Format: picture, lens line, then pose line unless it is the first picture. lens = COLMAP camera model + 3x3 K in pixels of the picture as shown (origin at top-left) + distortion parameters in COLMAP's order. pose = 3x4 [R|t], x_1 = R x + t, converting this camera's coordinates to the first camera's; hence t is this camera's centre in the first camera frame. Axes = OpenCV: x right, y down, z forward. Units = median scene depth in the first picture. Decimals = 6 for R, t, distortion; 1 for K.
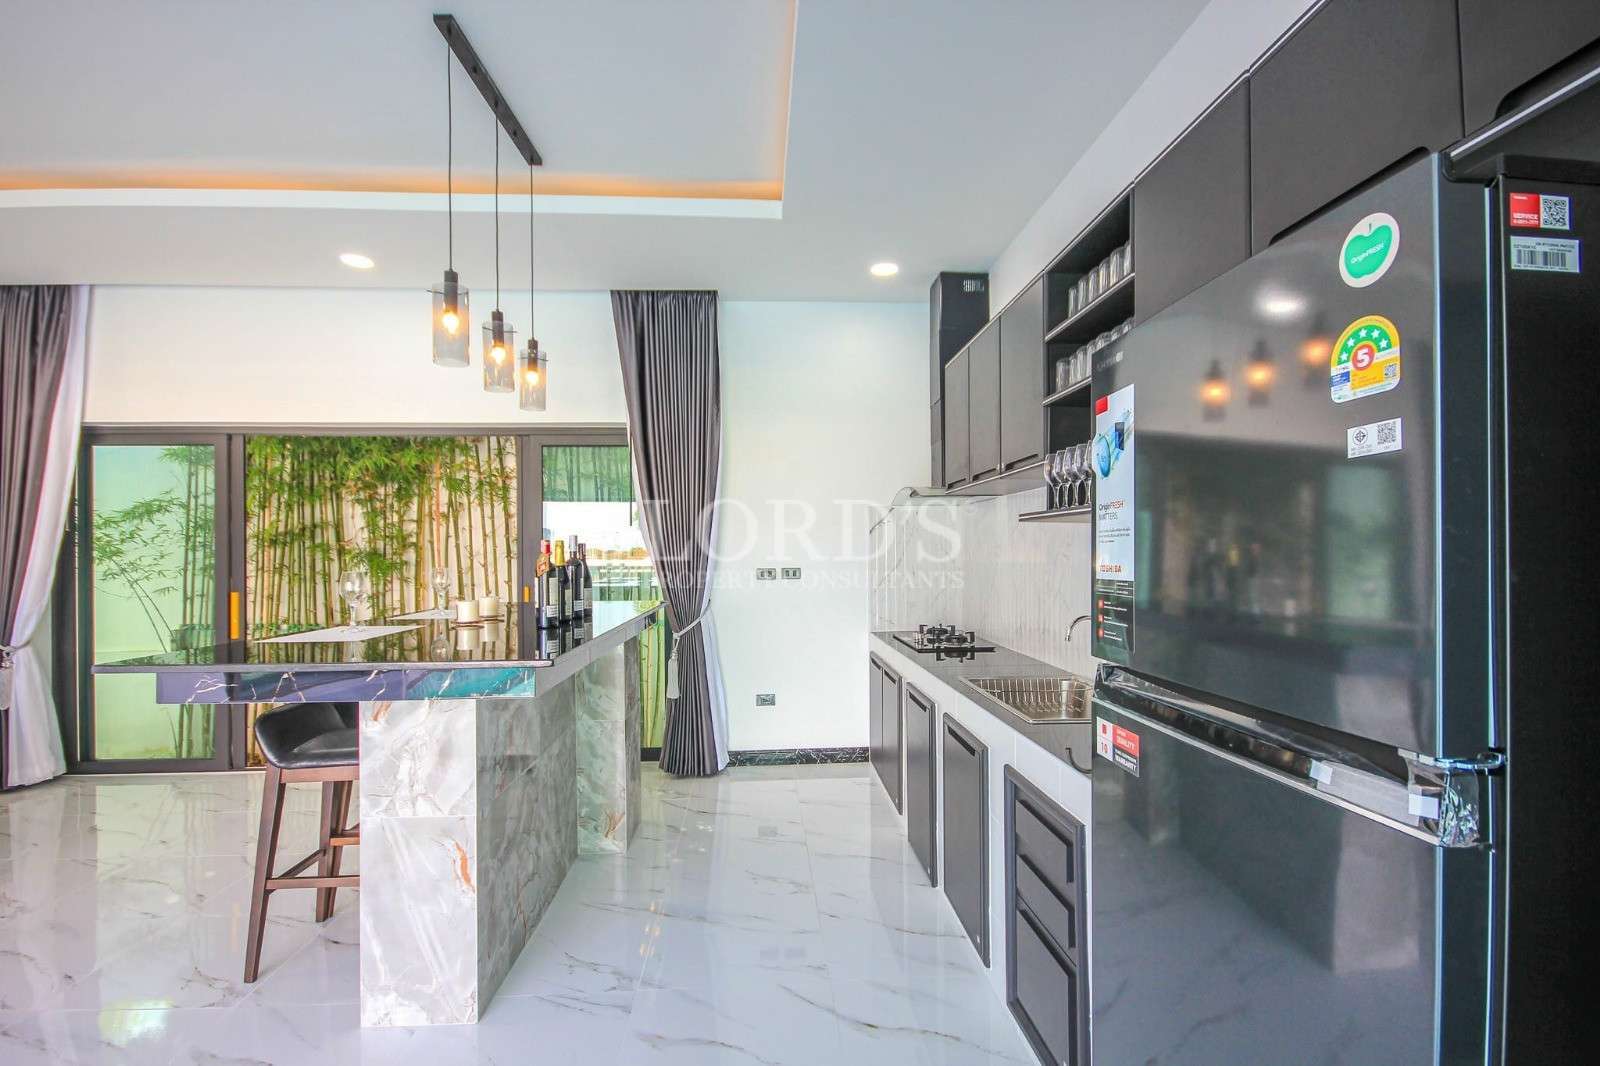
lens RADIAL K [[746.3, 0, 797.6], [0, 746.3, 538.1], [0, 0, 1]] dist [-0.001153, -0.000084]
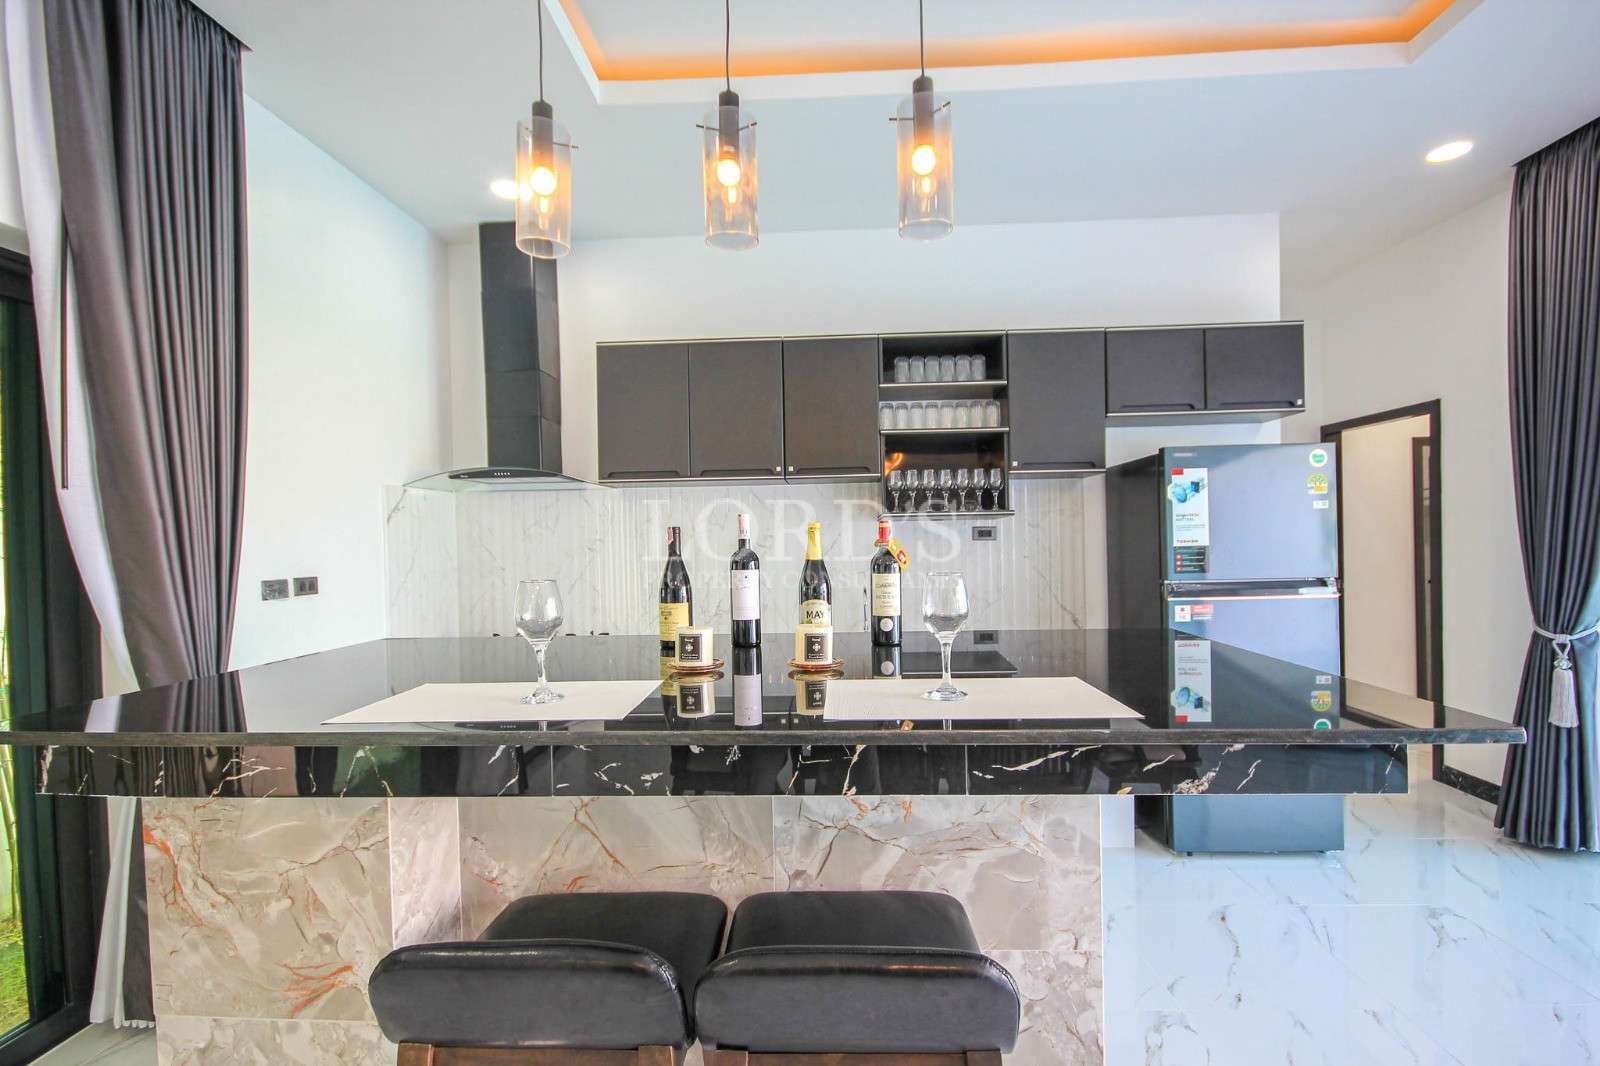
lens RADIAL K [[746.3, 0, 797.6], [0, 746.3, 538.1], [0, 0, 1]] dist [-0.001153, -0.000084]
pose [[0.110427, 0.005984, 0.993866, -2.220965], [-0.000082, 0.999982, -0.006011, 0.045512], [-0.993884, 0.000582, 0.110425, 2.099561]]
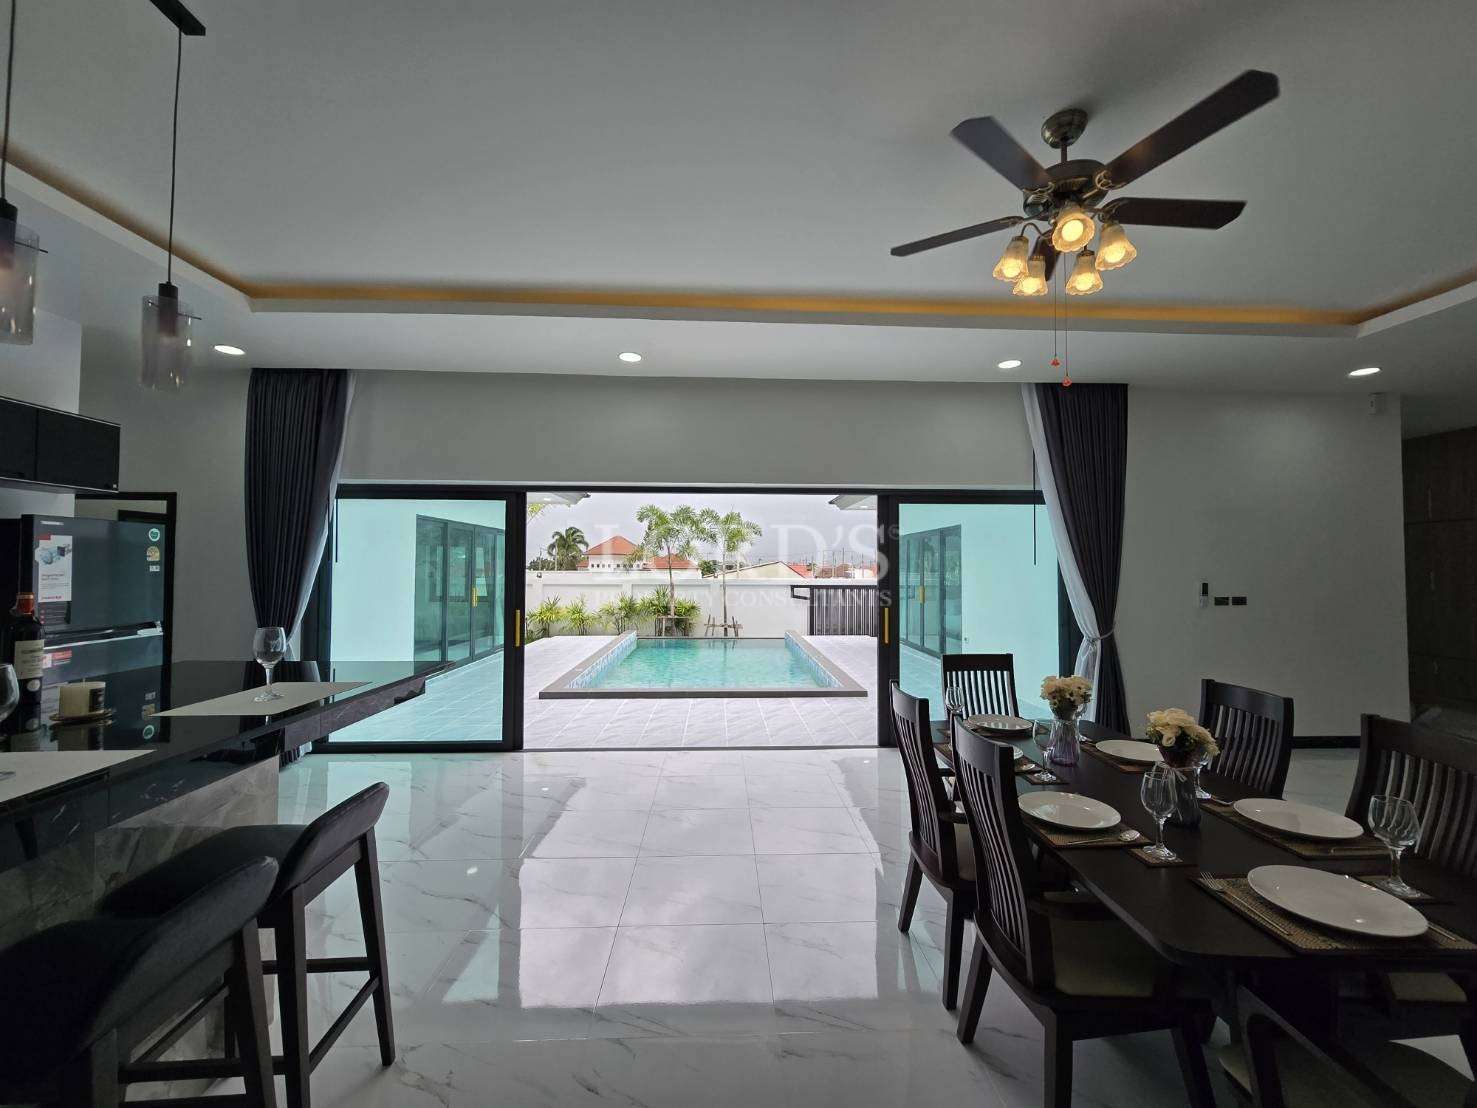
lens RADIAL K [[609.0, 0, 744.1], [0, 609.0, 548.5], [0, 0, 1]] dist [-0.003605, -0.000487]
pose [[-0.999858, 0.005544, 0.015917, -2.335294], [0.004753, 0.998770, -0.049354, -0.022177], [-0.016171, -0.049271, -0.998655, 3.421572]]
